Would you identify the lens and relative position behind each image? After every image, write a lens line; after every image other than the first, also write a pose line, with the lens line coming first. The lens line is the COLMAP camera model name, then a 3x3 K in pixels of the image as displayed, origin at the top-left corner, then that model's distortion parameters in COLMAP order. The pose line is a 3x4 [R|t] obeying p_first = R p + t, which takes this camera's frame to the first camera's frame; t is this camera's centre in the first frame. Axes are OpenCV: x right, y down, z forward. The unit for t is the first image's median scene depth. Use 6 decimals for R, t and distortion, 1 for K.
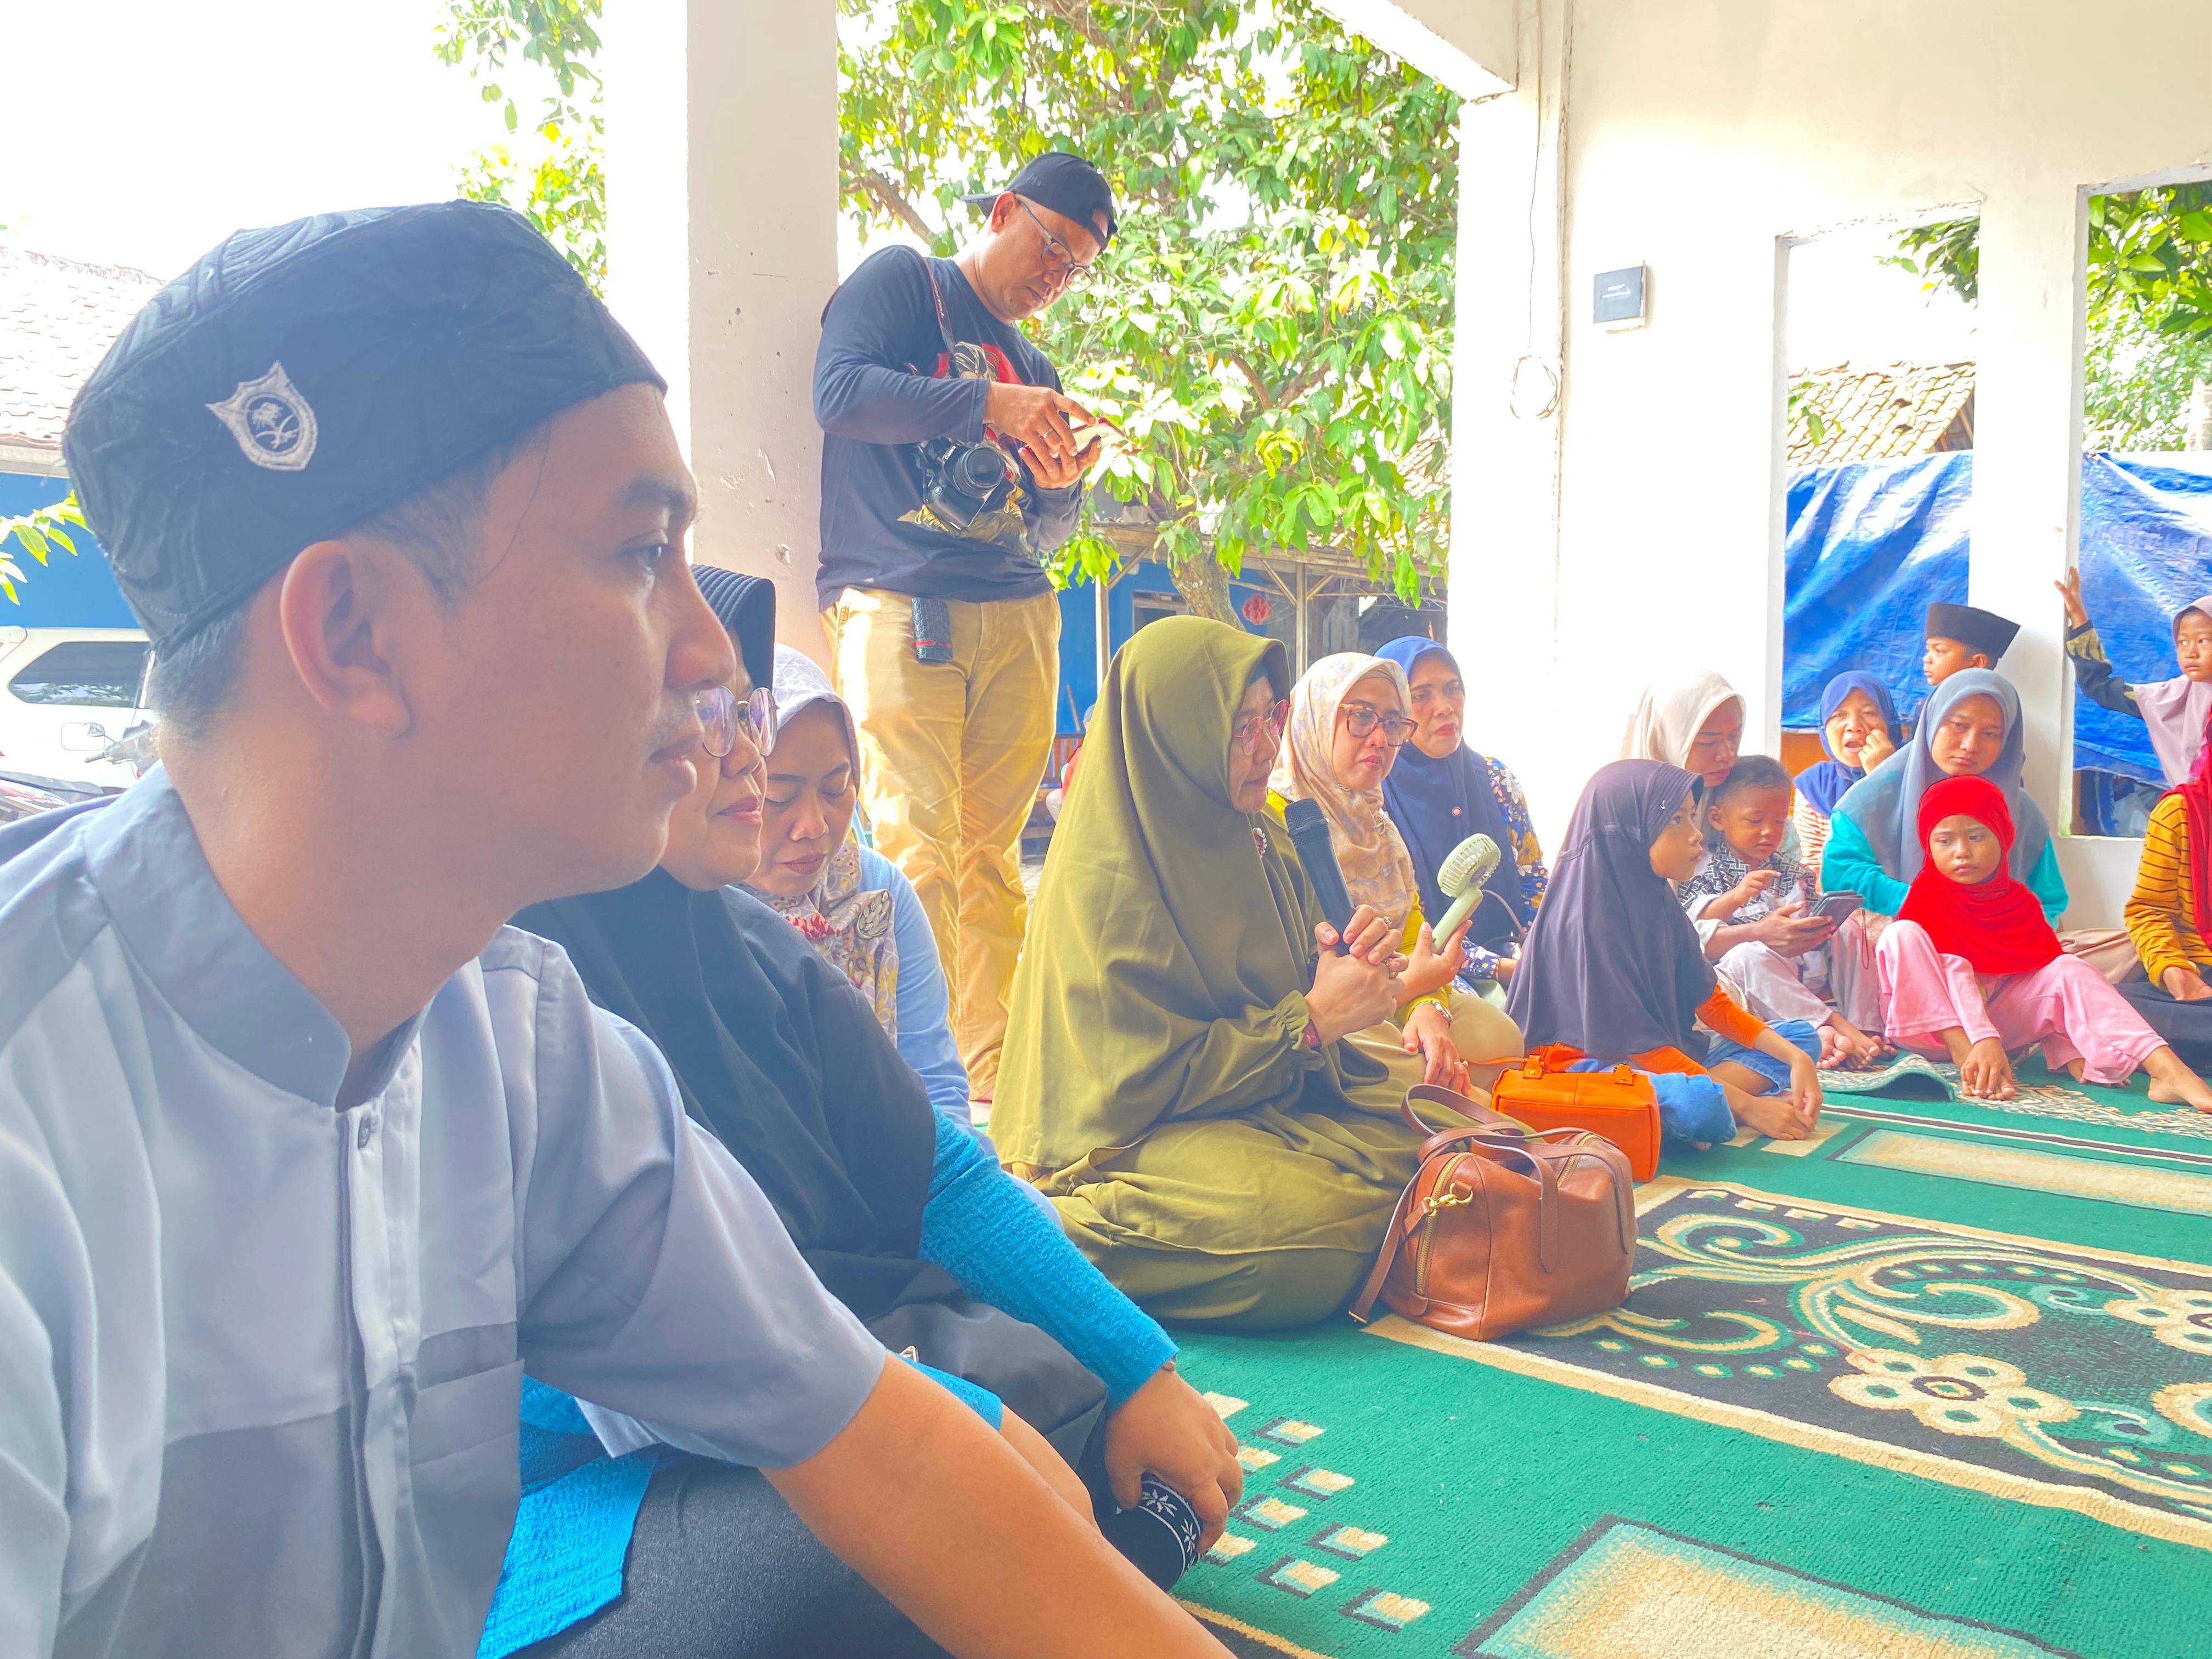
lens RADIAL K [[1686.3, 0, 1102.1], [0, 1686.3, 816.5], [0, 0, 1]] dist [0.021411, -0.030895]
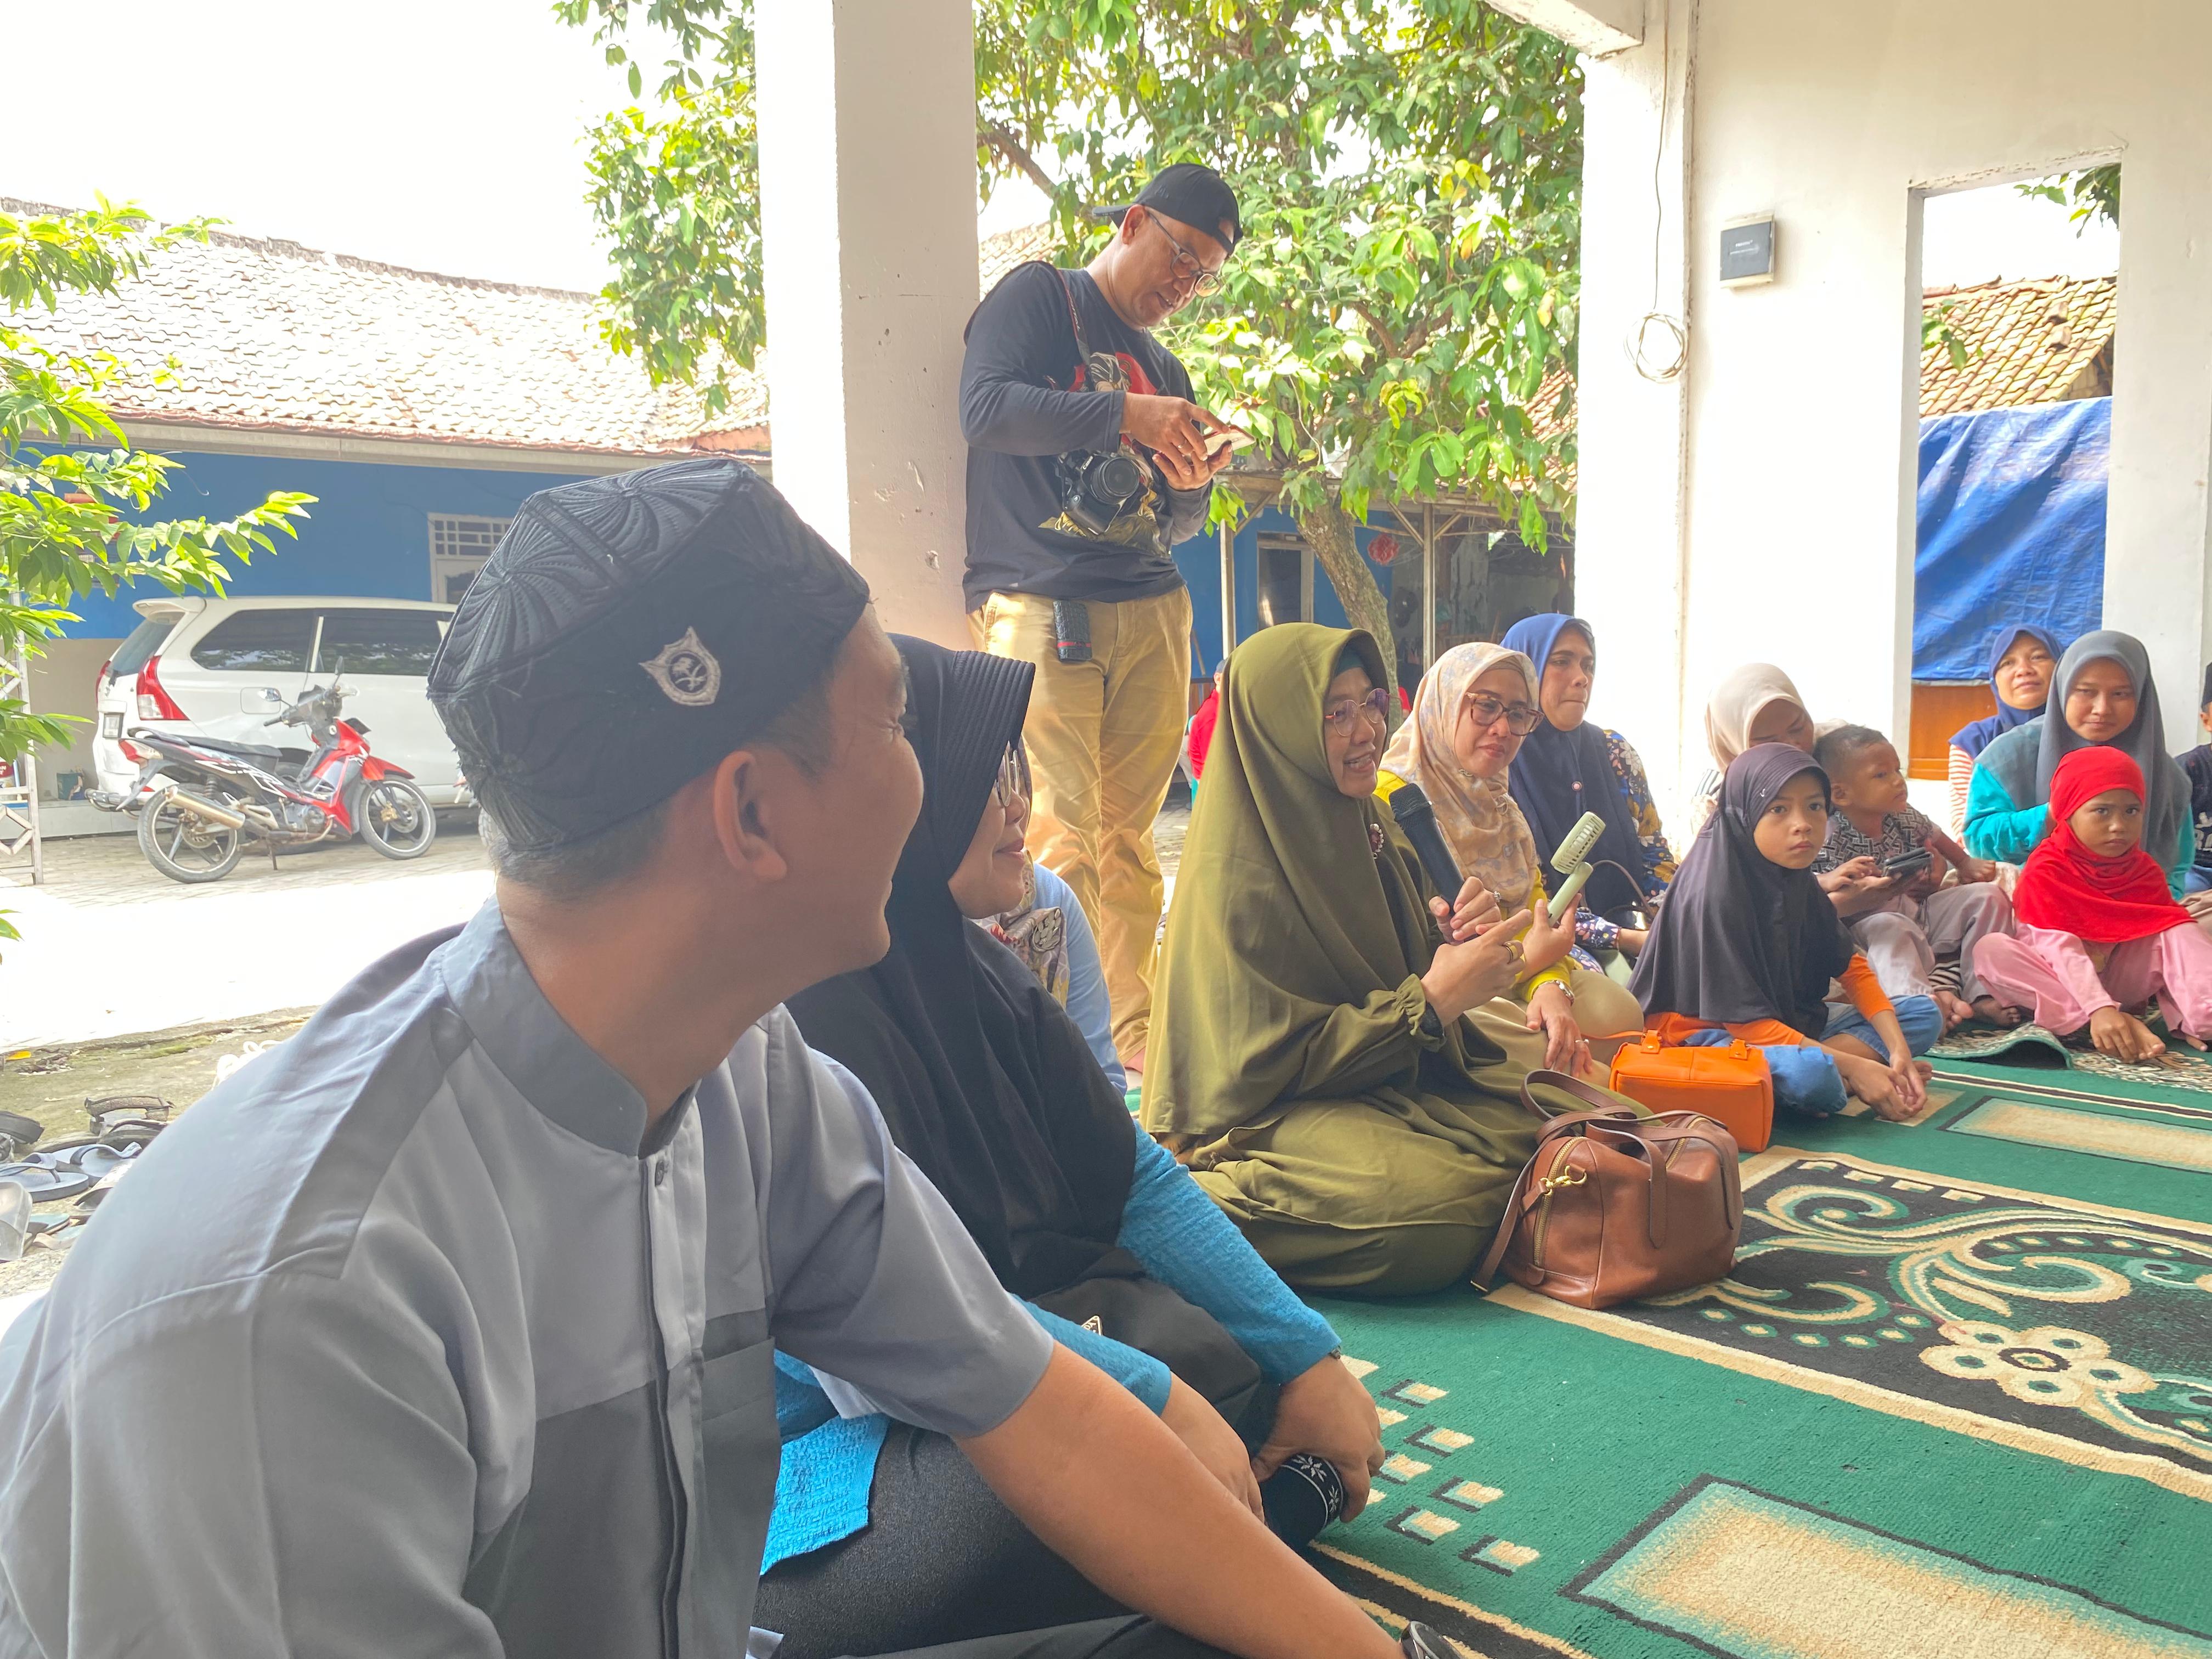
lens RADIAL K [[1686.3, 0, 1101.6], [0, 1686.3, 824.1], [0, 0, 1]] dist [0.021411, -0.030895]
pose [[0.997215, -0.010397, -0.073847, -0.005334], [0.013698, 0.998923, 0.044339, -0.035317], [0.073307, -0.045227, 0.996283, -0.061141]]
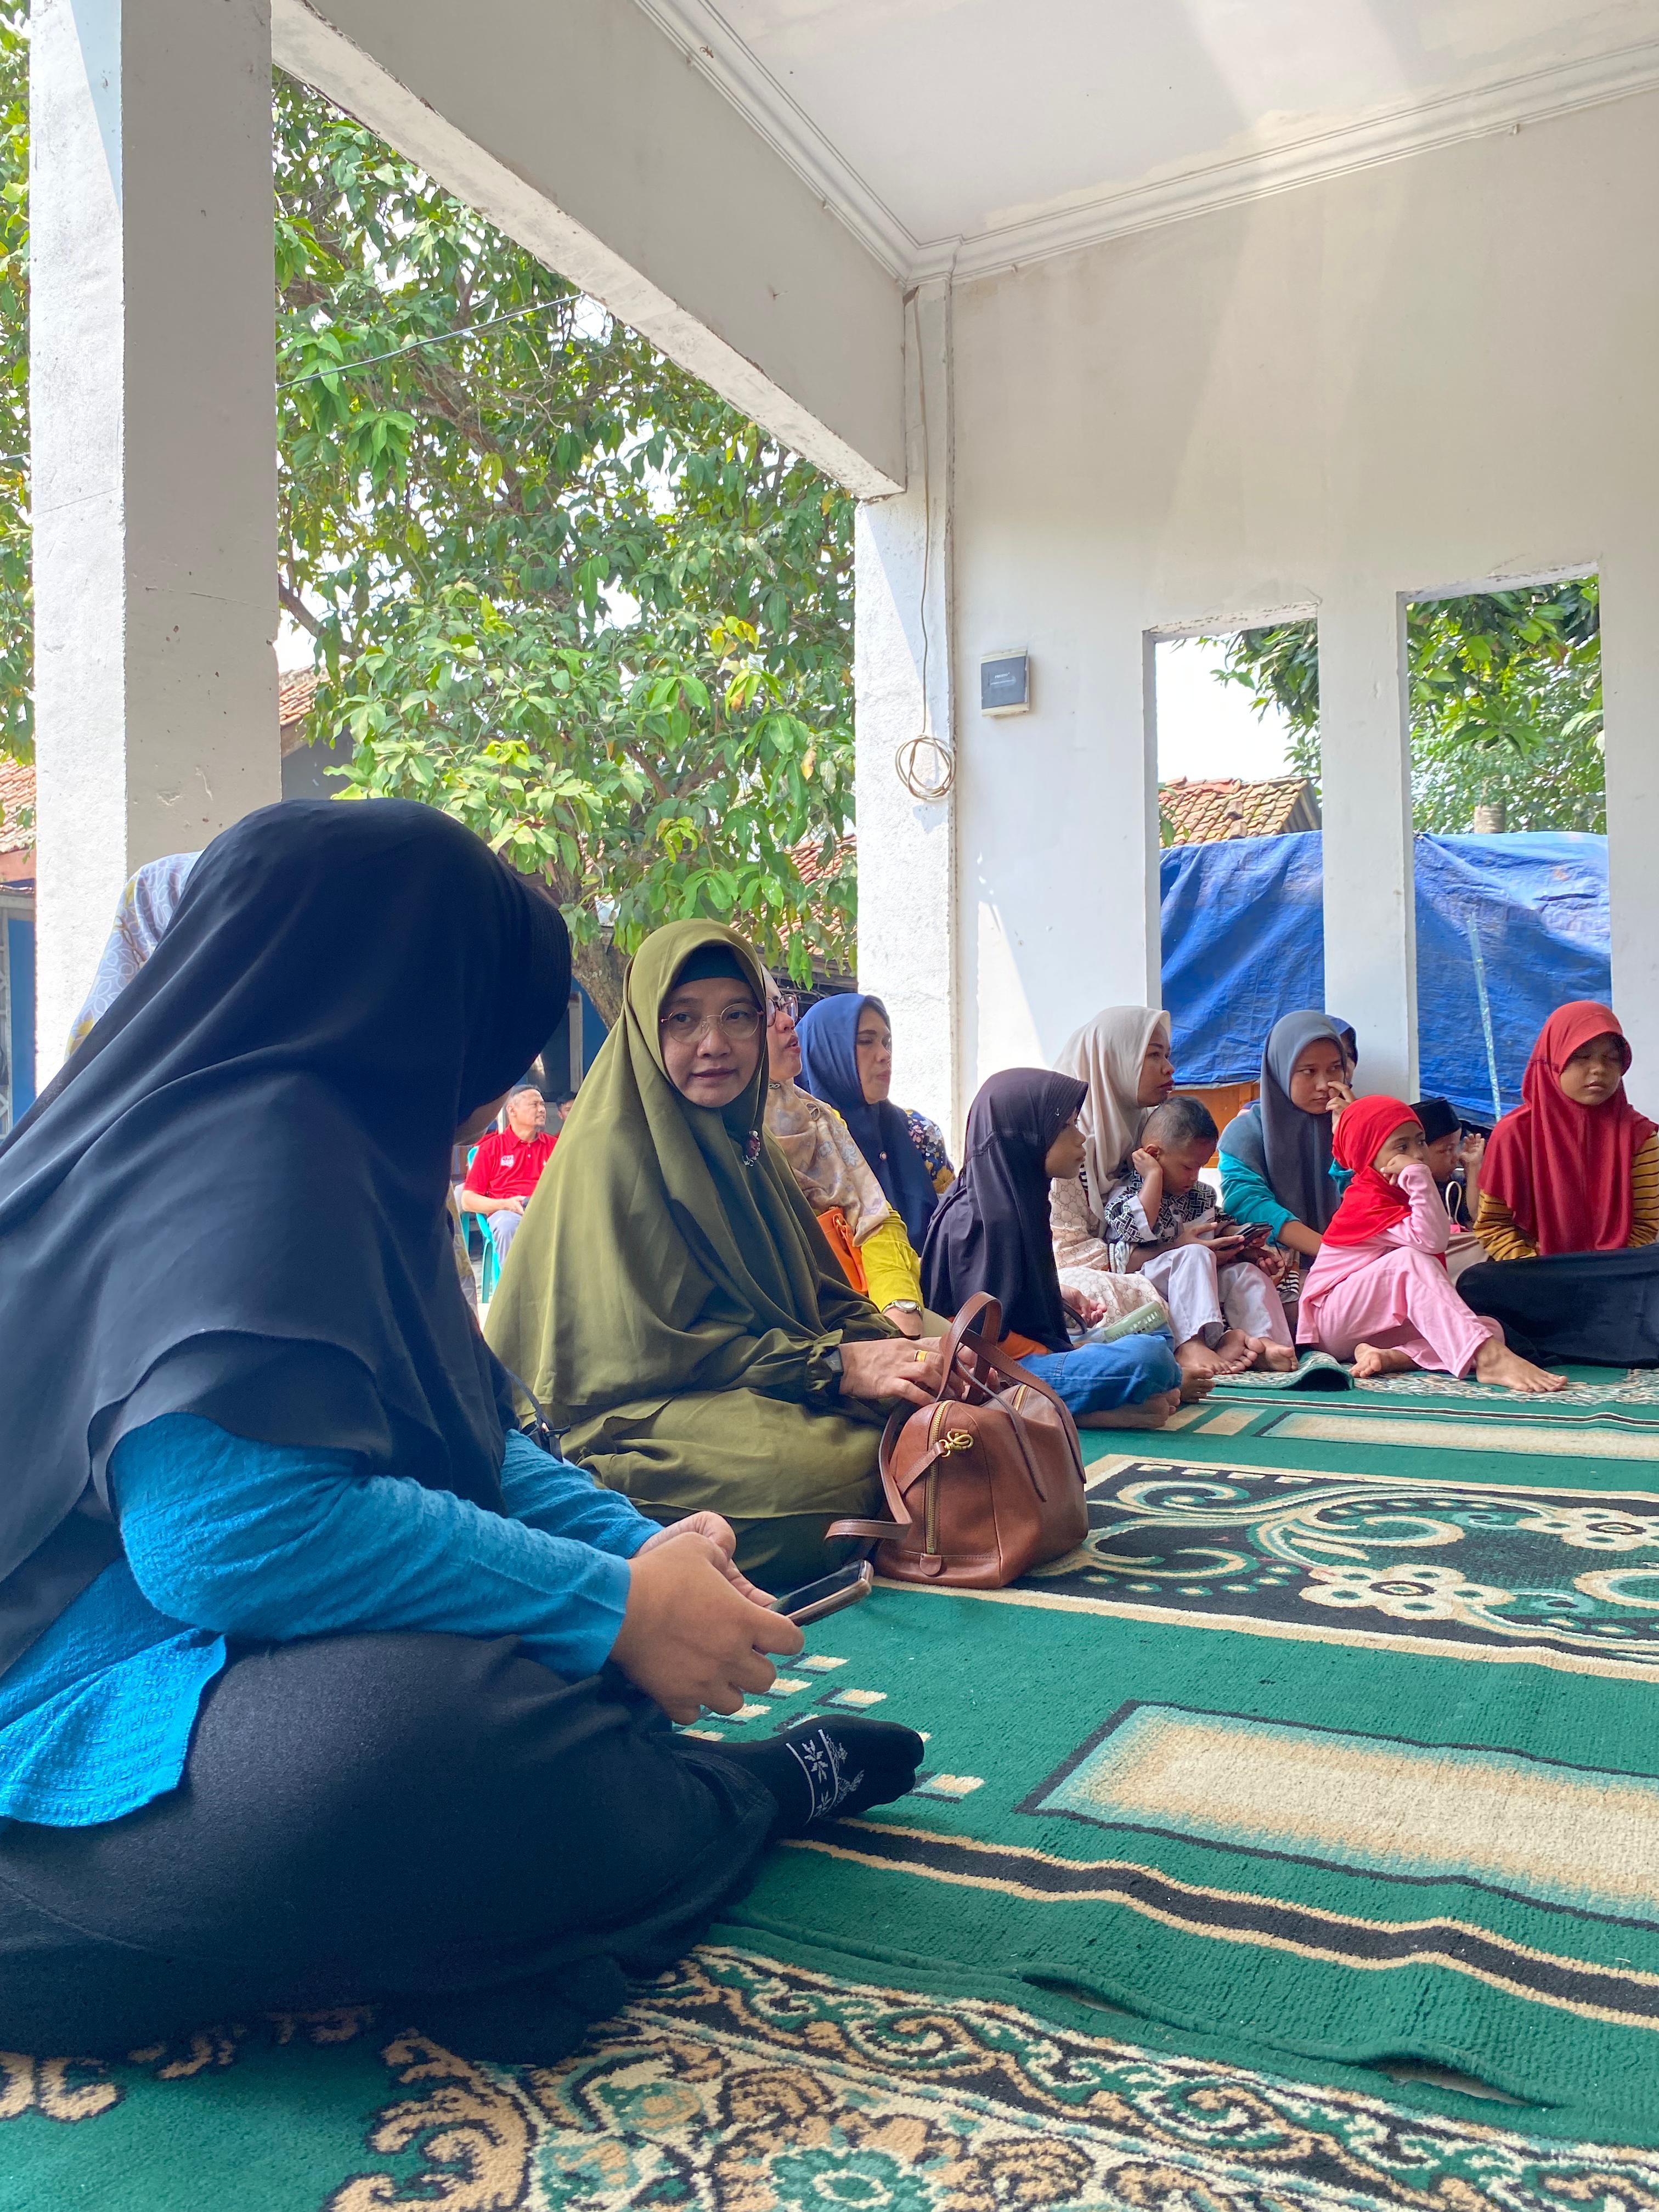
lens RADIAL K [[1686.3, 0, 801.9], [0, 1686.3, 1100.9], [0, 0, 1]] dist [0.021411, -0.030895]
pose [[0.981973, -0.014787, 0.188443, -0.046493], [0.029321, 0.996784, -0.074572, 0.057724], [-0.186735, 0.078753, 0.979249, -0.008789]]
